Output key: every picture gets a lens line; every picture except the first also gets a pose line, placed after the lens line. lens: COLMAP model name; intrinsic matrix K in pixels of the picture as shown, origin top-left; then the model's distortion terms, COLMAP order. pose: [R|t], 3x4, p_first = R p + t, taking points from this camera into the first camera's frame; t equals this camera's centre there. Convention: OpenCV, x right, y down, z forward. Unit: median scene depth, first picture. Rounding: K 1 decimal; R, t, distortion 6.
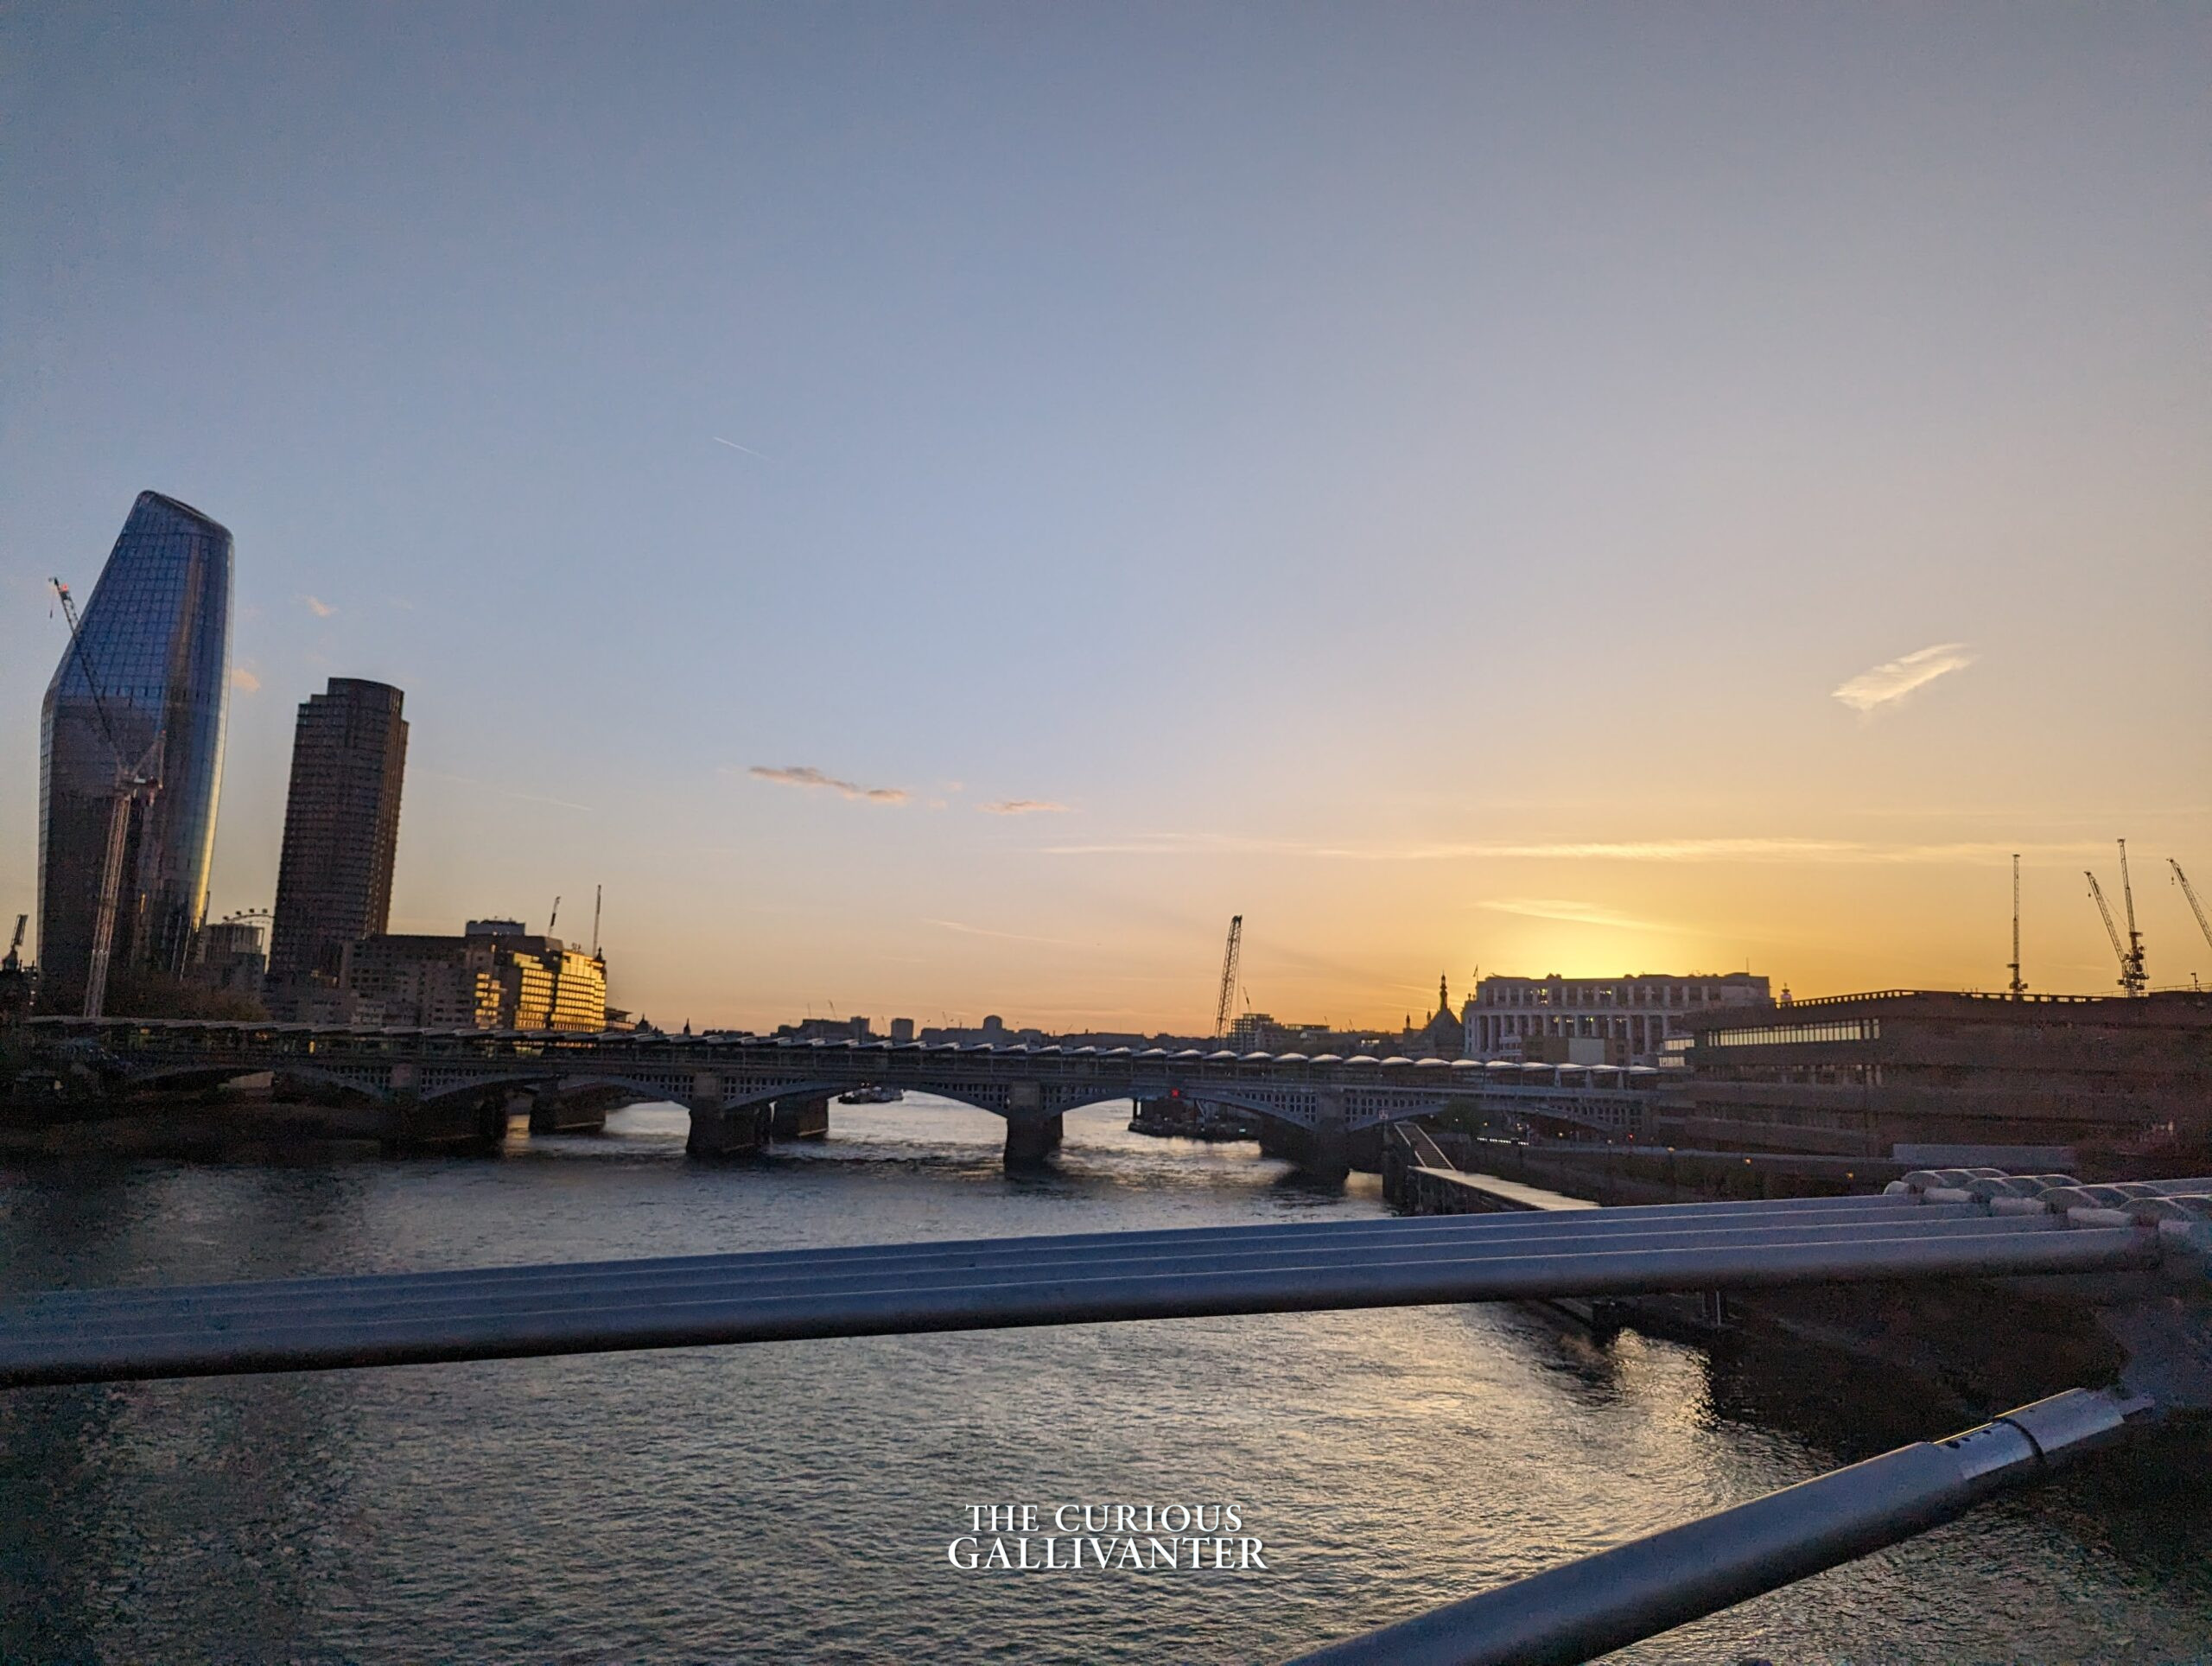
lens RADIAL K [[1533.8, 0, 1106.0], [0, 1533.8, 833.0], [0, 0, 1]] dist [0.085032, -0.076635]
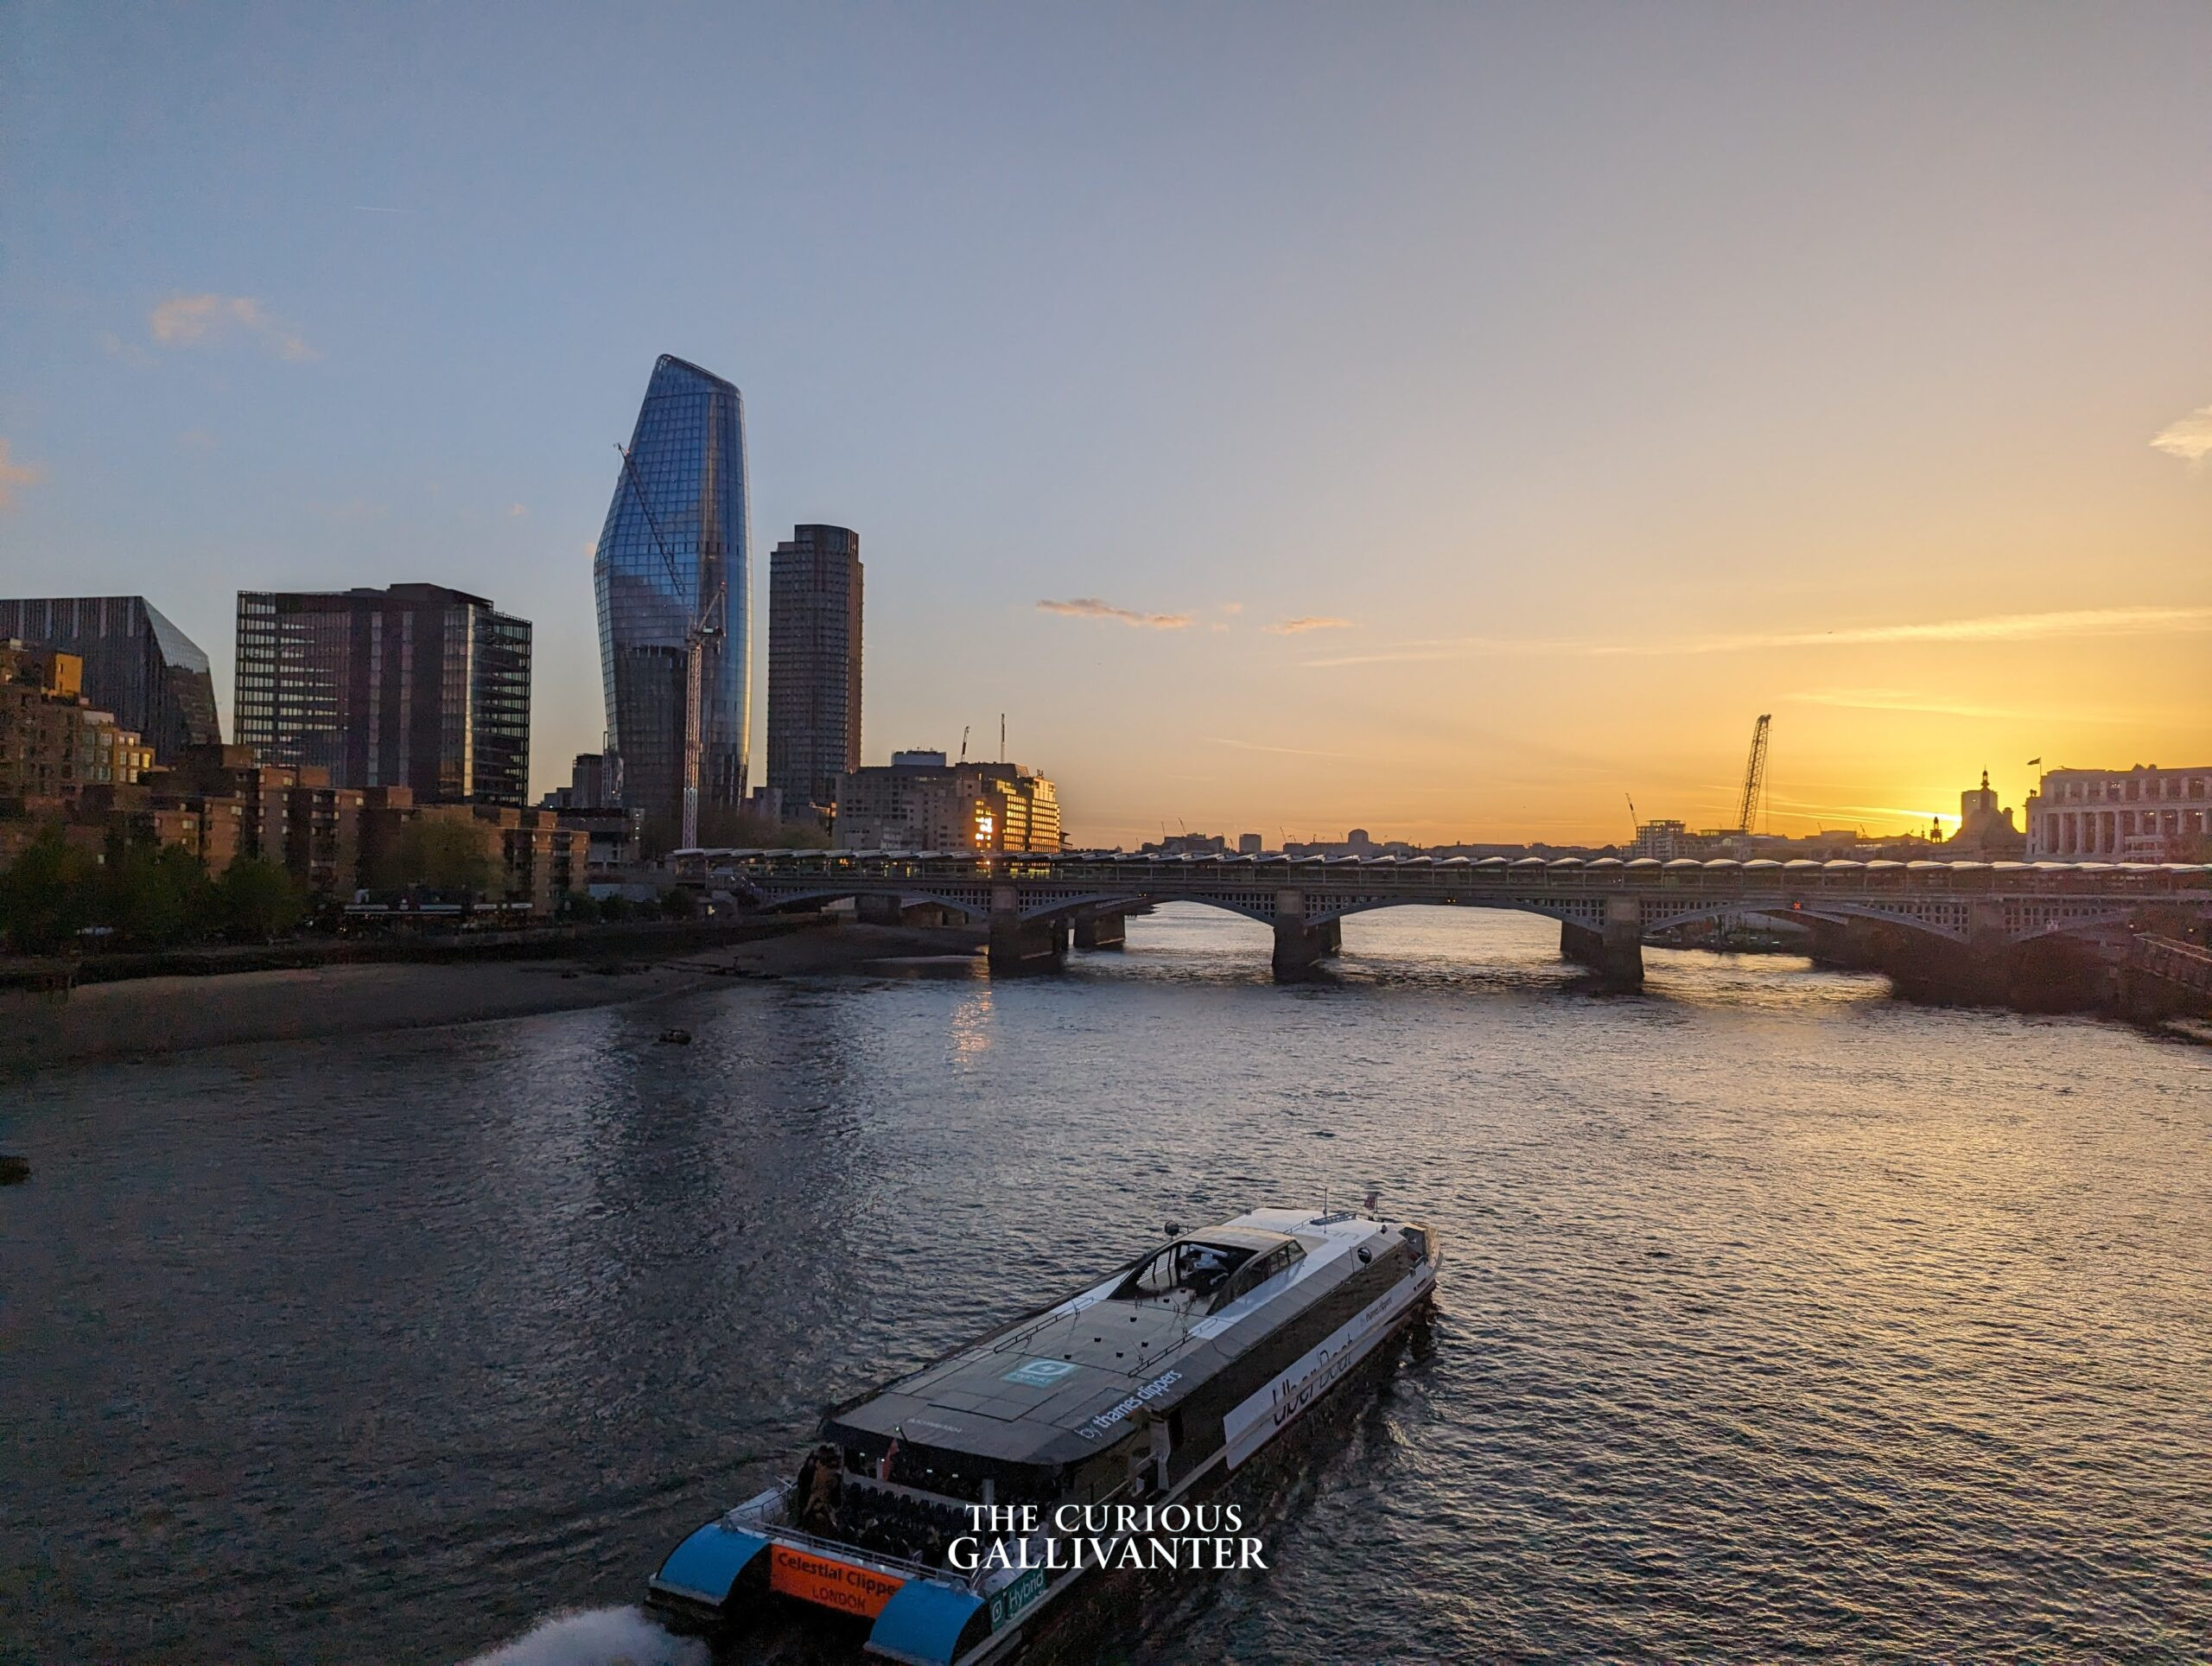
lens RADIAL K [[1526.2, 0, 1106.0], [0, 1526.2, 833.0], [0, 0, 1]] dist [0.084444, -0.090264]
pose [[0.979825, -0.026191, -0.198135, -0.116268], [0.049774, 0.992118, 0.115000, -0.002571], [0.193561, -0.122542, 0.973405, 0.004604]]
